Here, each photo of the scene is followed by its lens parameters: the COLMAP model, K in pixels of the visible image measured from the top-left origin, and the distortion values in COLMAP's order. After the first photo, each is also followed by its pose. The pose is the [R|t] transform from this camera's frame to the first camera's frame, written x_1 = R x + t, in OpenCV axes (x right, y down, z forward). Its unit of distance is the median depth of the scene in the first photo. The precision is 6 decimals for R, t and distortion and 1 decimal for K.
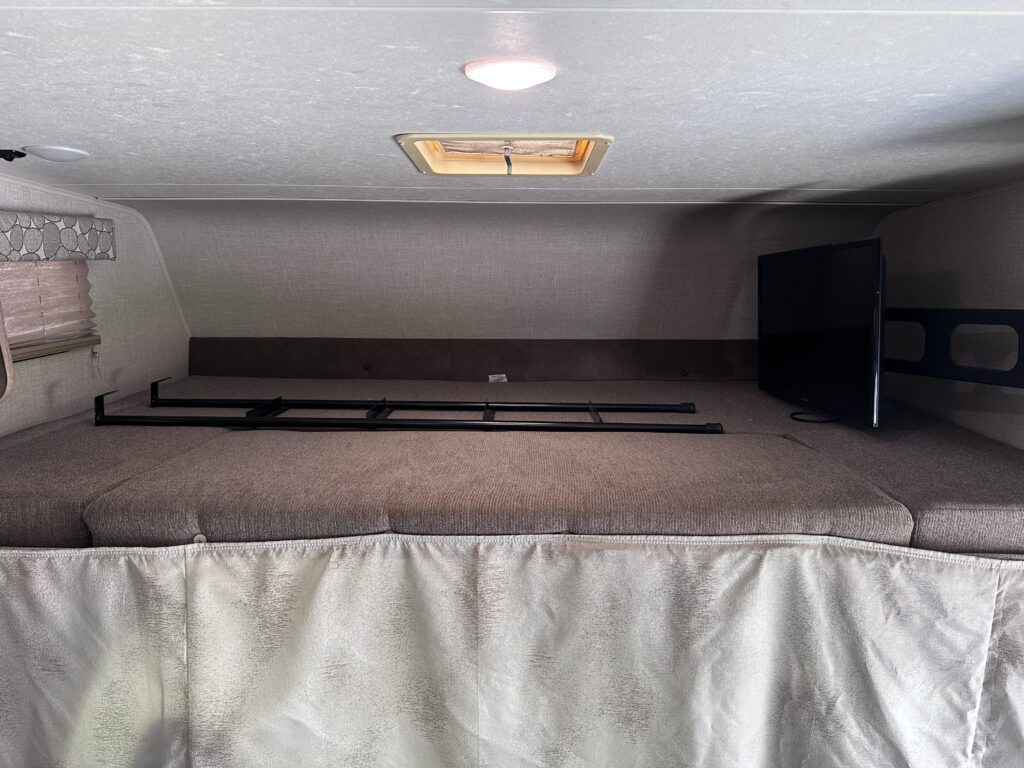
lens RADIAL K [[717.5, 0, 510.3], [0, 717.5, 376.8], [0, 0, 1]] dist [0.043069, -0.046132]
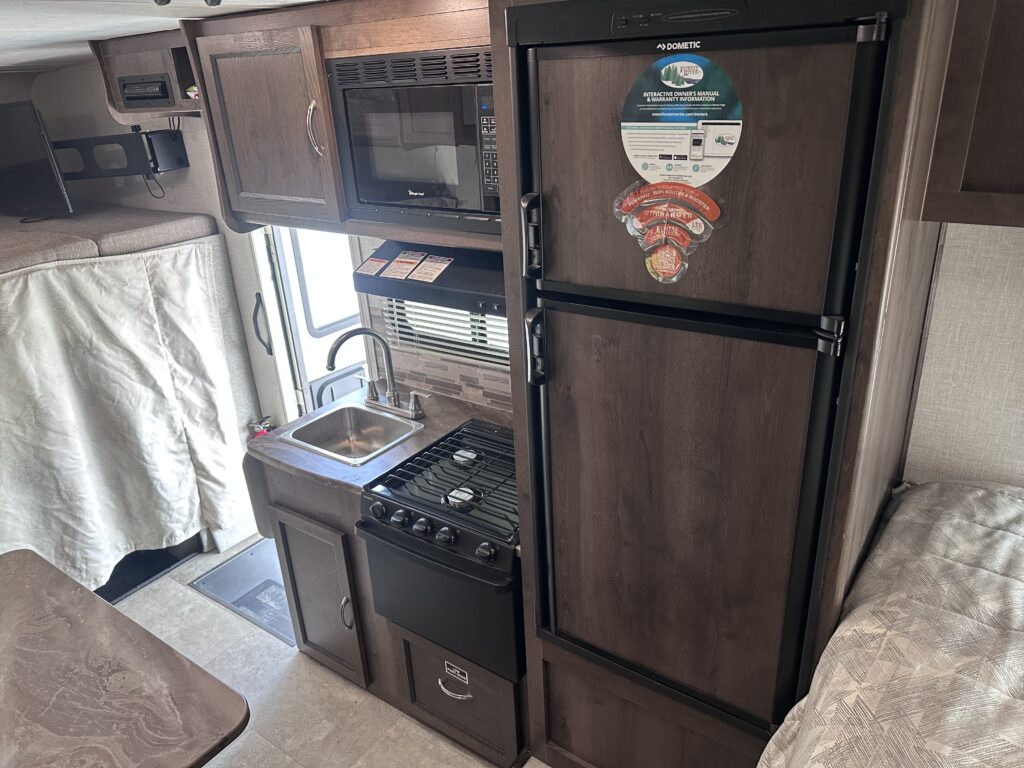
lens RADIAL K [[717.5, 0, 502.1], [0, 717.5, 384.9], [0, 0, 1]] dist [0.043069, -0.046132]
pose [[0.569061, -0.368426, 0.735141, -0.462575], [0.197112, 0.929063, 0.313031, 0.150861], [-0.798321, -0.033229, 0.601314, -1.204734]]
